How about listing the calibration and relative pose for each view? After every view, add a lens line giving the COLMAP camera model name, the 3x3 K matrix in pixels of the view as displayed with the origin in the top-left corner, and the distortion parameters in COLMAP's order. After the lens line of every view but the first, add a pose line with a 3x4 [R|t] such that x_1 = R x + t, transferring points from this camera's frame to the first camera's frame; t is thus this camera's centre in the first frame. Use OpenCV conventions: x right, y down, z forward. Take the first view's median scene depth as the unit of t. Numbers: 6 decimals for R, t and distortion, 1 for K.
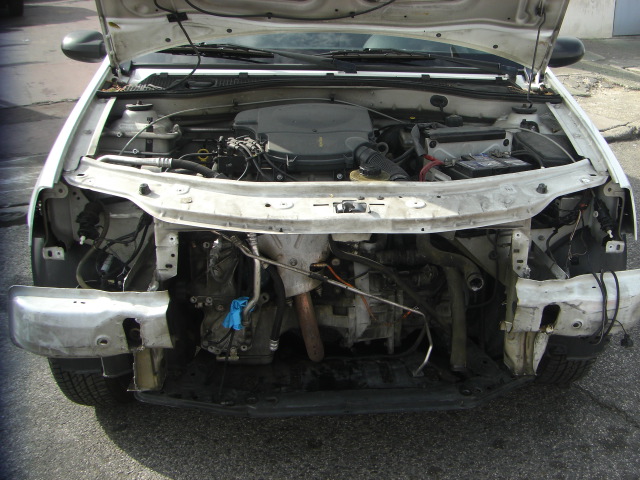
lens RADIAL K [[720.2, 0, 388.6], [0, 720.2, 238.1], [0, 0, 1]] dist [-0.176082, 0.098245]
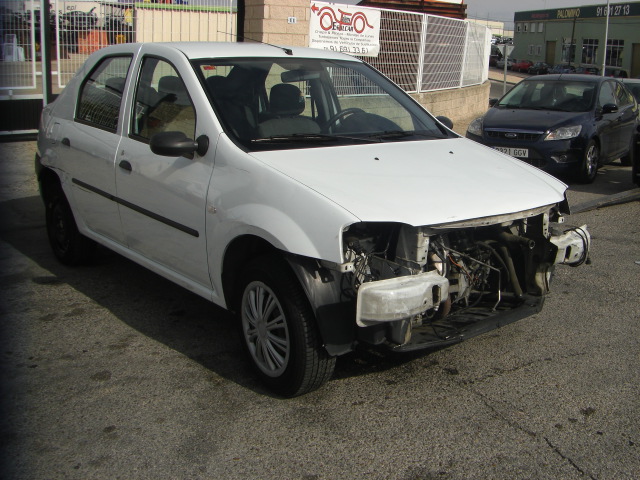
lens RADIAL K [[720.2, 0, 388.6], [0, 720.2, 238.1], [0, 0, 1]] dist [-0.176082, 0.098245]
pose [[0.804143, -0.153911, 0.574164, -1.275329], [0.219411, 0.974545, -0.046058, 0.050196], [-0.552460, 0.163015, 0.817443, -0.350791]]
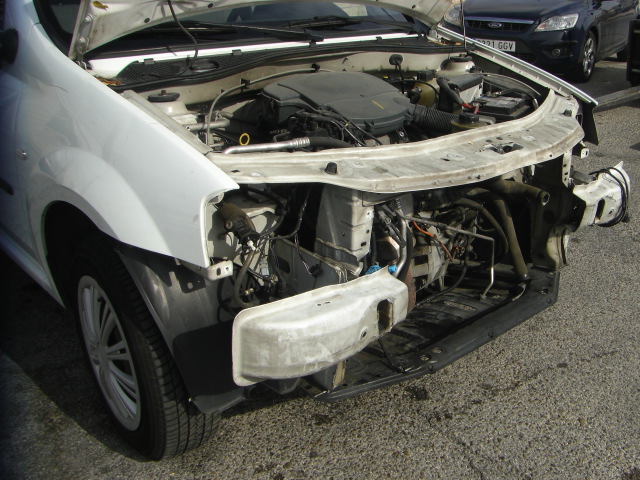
lens RADIAL K [[720.2, 0, 388.6], [0, 720.2, 238.1], [0, 0, 1]] dist [-0.176082, 0.098245]
pose [[0.783758, -0.245502, 0.570485, -0.780491], [0.226977, 0.968241, 0.104841, -0.058006], [-0.578105, 0.047316, 0.814589, 0.179737]]
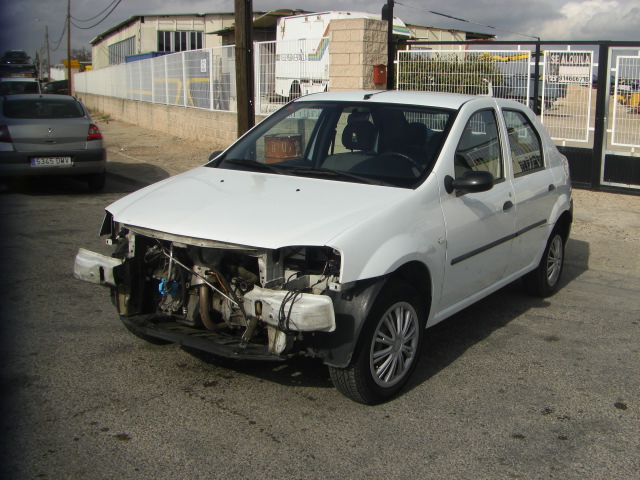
lens RADIAL K [[720.2, 0, 388.6], [0, 720.2, 238.1], [0, 0, 1]] dist [-0.176082, 0.098245]
pose [[0.807244, 0.107432, -0.580358, 1.437236], [-0.232632, 0.961609, -0.145570, 0.121730], [0.542439, 0.252520, 0.801245, -0.268555]]
